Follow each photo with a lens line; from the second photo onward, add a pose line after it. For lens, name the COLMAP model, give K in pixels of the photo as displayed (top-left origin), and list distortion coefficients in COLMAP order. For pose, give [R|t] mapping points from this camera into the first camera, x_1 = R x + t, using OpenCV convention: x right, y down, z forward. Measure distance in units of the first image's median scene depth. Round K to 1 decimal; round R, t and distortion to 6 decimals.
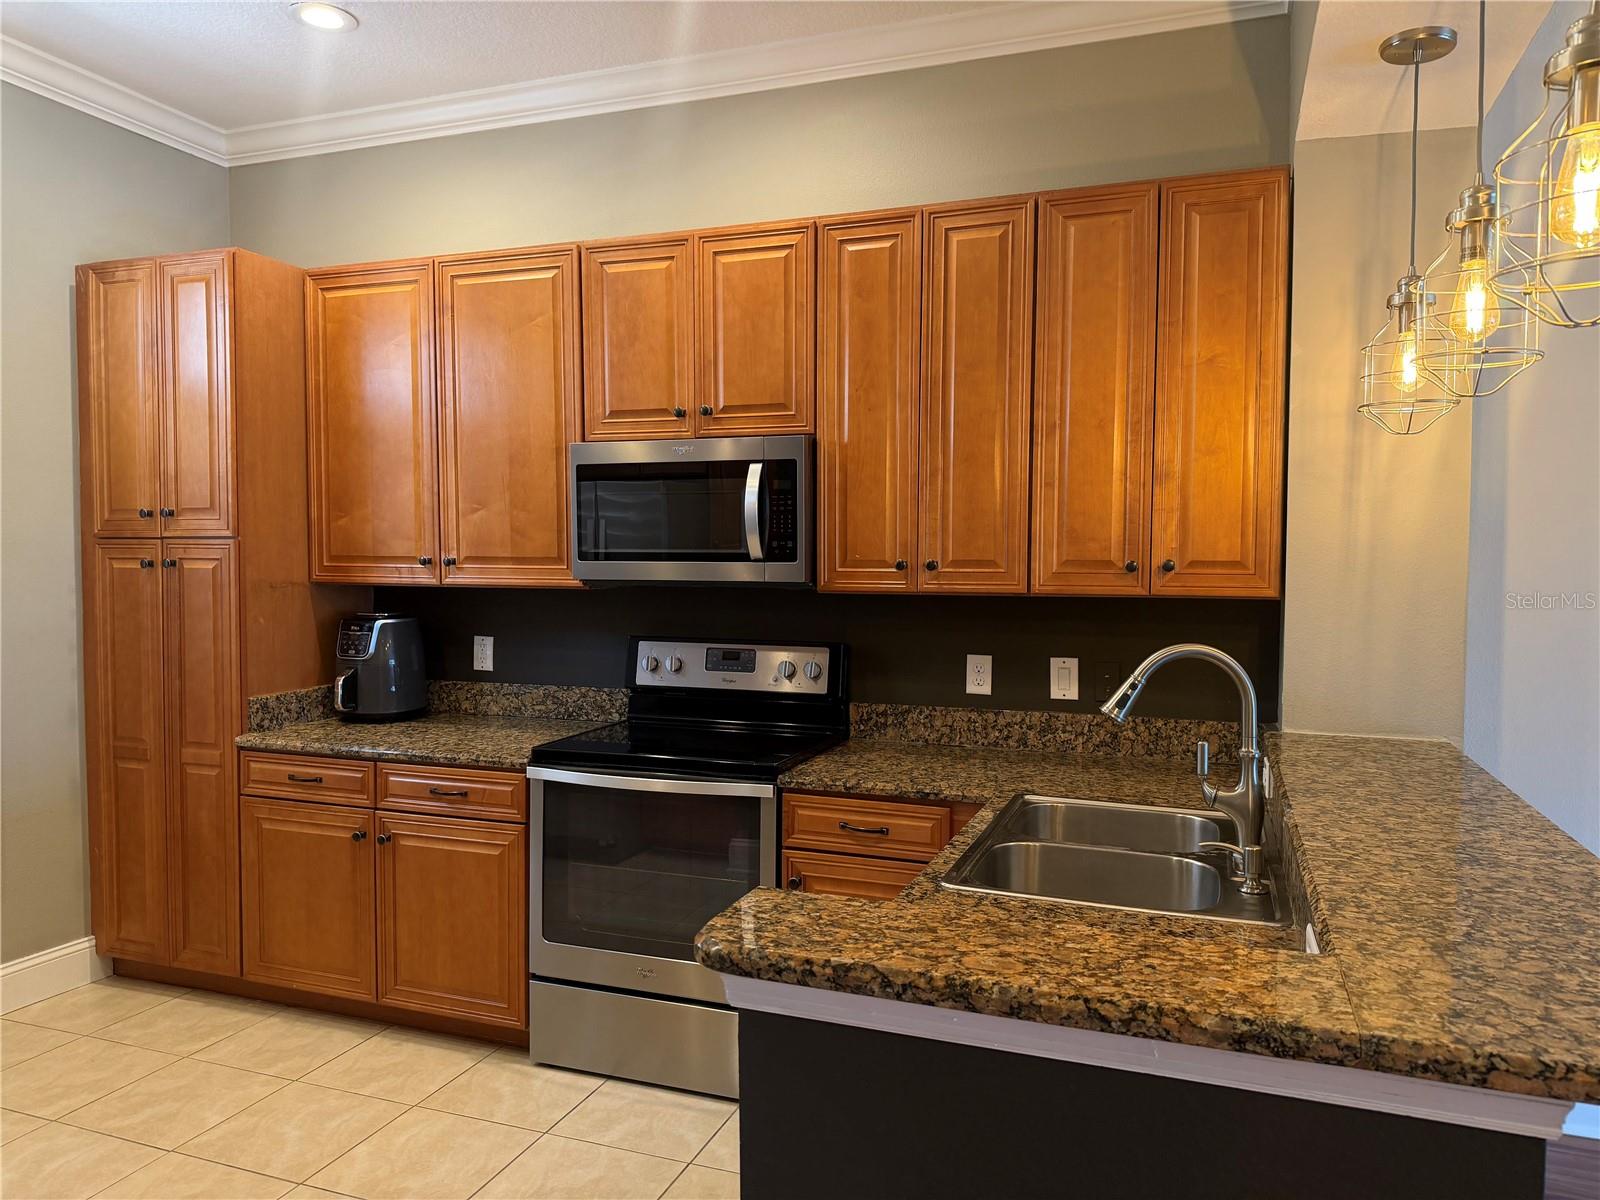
lens RADIAL K [[1119.0, 0, 797.7], [0, 1119.0, 603.8], [0, 0, 1]] dist [0.005737, -0.000031]
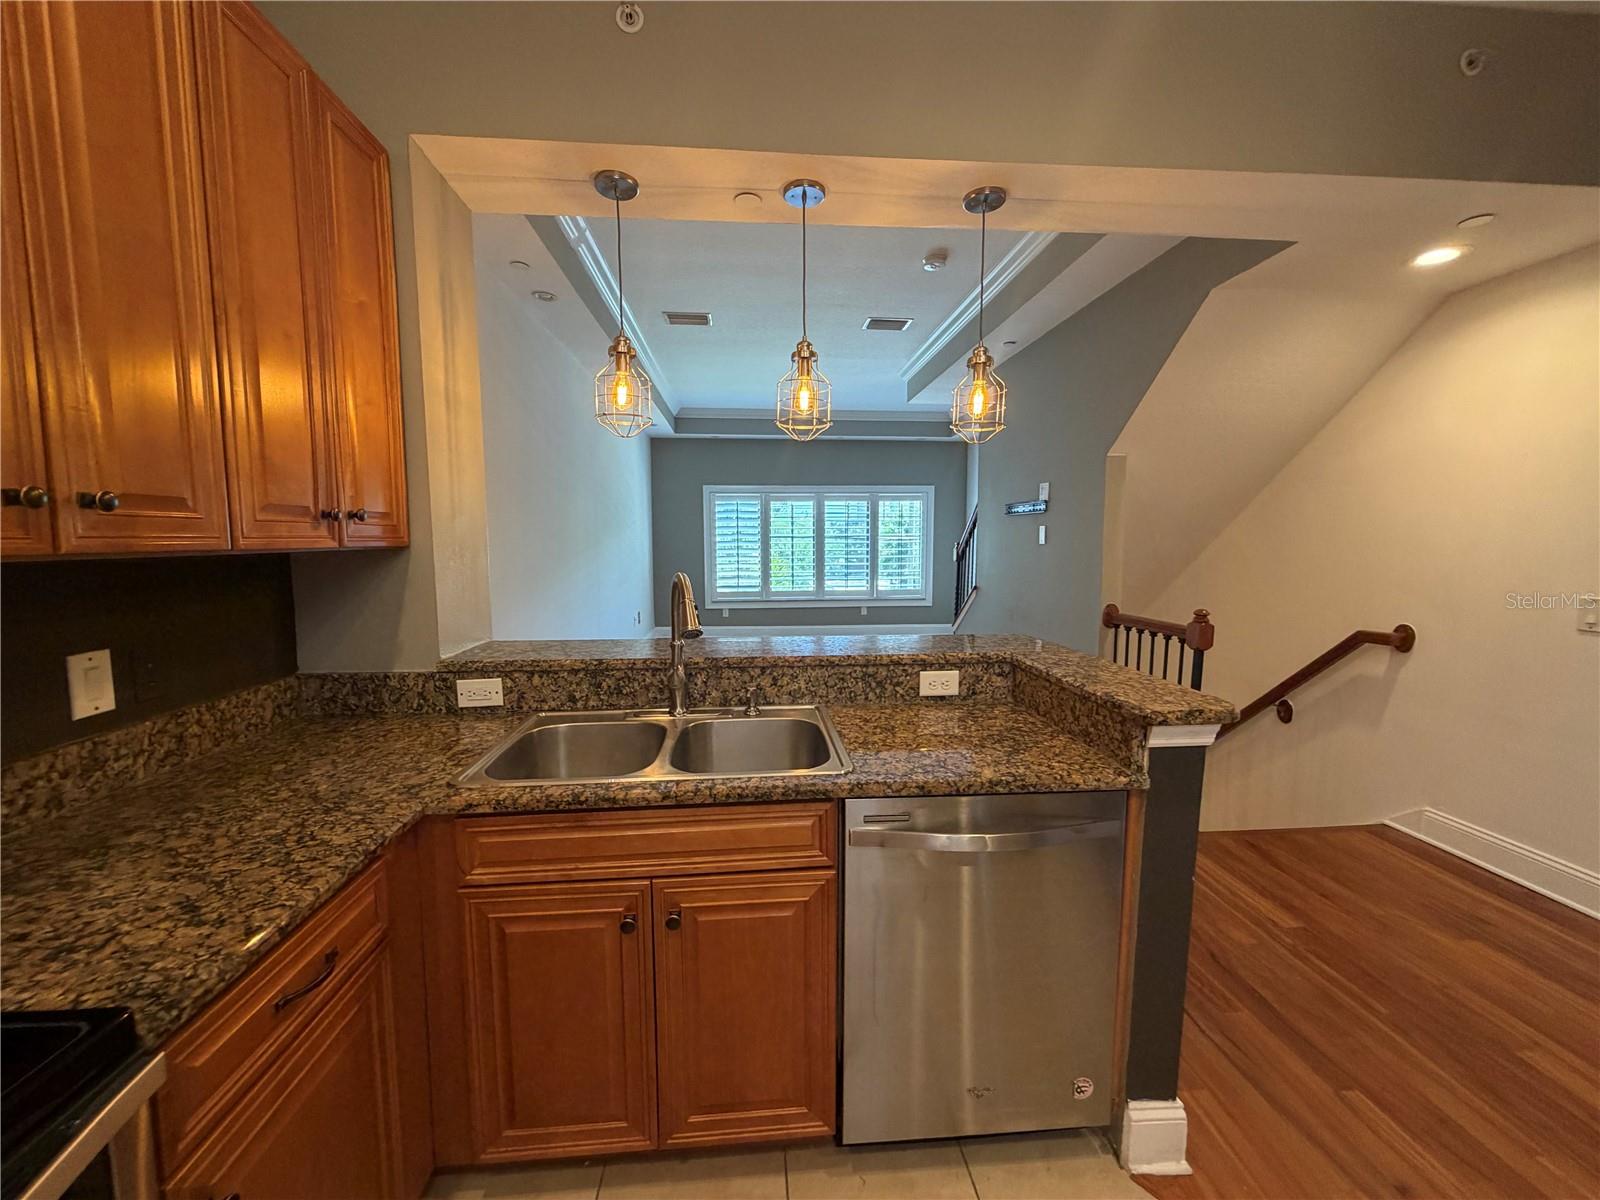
lens RADIAL K [[643.0, 0, 802.5], [0, 643.0, 594.9], [0, 0, 1]] dist [-0.001068, -0.000023]
pose [[-0.423912, -0.091546, 0.901065, -0.277319], [0.032208, 0.992726, 0.116011, -0.015531], [-0.905131, 0.078200, -0.417879, 0.784645]]
